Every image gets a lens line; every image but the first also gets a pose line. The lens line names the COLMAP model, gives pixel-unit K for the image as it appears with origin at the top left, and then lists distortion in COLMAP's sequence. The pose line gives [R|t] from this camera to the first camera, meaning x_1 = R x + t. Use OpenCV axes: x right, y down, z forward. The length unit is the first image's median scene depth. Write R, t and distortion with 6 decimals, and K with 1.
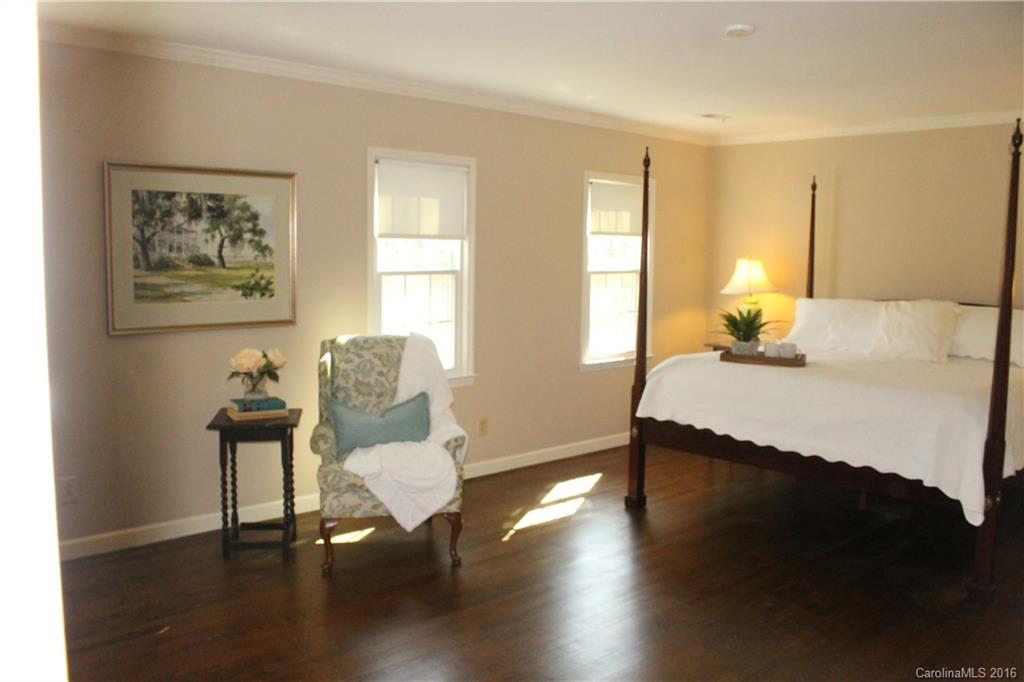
lens RADIAL K [[847.8, 0, 515.2], [0, 847.8, 343.1], [0, 0, 1]] dist [-0.054660, 0.009896]
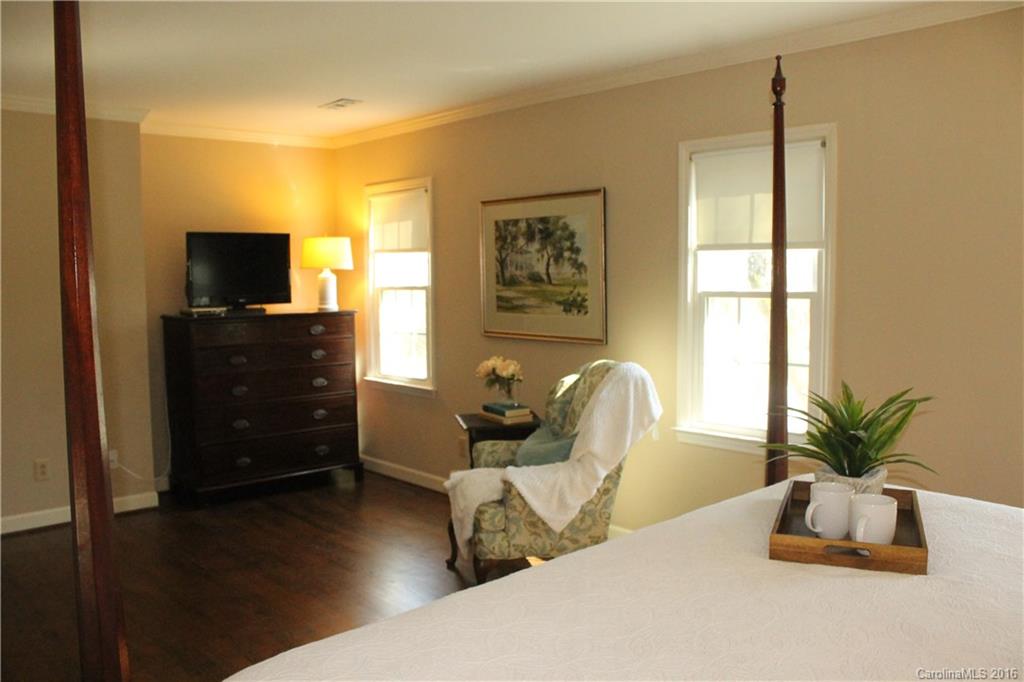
lens RADIAL K [[847.8, 0, 515.5], [0, 847.8, 339.2], [0, 0, 1]] dist [-0.054660, 0.009896]
pose [[0.032099, 0.063827, -0.997445, 0.746273], [-0.105591, 0.992591, 0.060119, -0.080288], [0.993891, 0.103391, 0.038601, 0.920853]]
